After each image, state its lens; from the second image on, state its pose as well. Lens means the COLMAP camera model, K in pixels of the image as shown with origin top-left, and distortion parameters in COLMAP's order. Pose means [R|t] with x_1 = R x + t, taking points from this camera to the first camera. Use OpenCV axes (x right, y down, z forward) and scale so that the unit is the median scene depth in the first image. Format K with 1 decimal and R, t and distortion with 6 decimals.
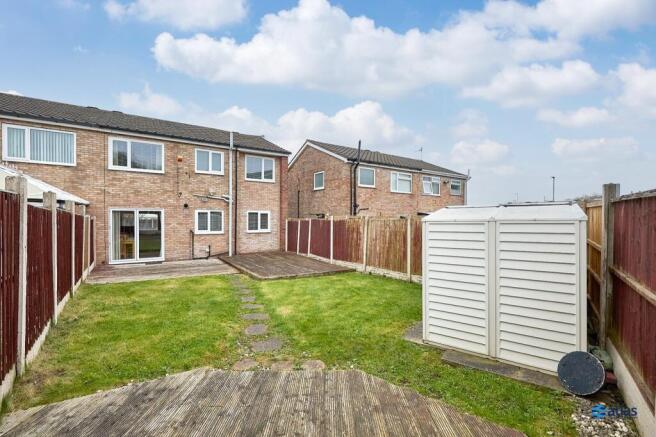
lens RADIAL K [[303.6, 0, 328.1], [0, 303.6, 220.3], [0, 0, 1]] dist [0.001789, 0.000156]
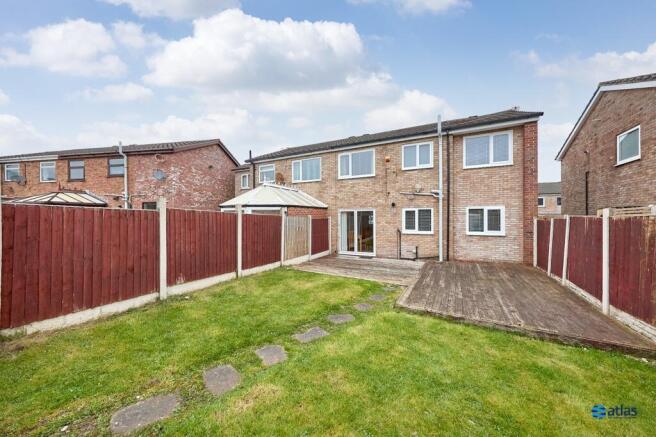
lens RADIAL K [[237.8, 0, 327.5], [0, 237.8, 217.9], [0, 0, 1]] dist [-0.001228, -0.000089]
pose [[0.466424, -0.007228, -0.884532, 0.121044], [0.000764, 0.999970, -0.007768, 0.001614], [0.884561, 0.002948, 0.466415, 0.417150]]
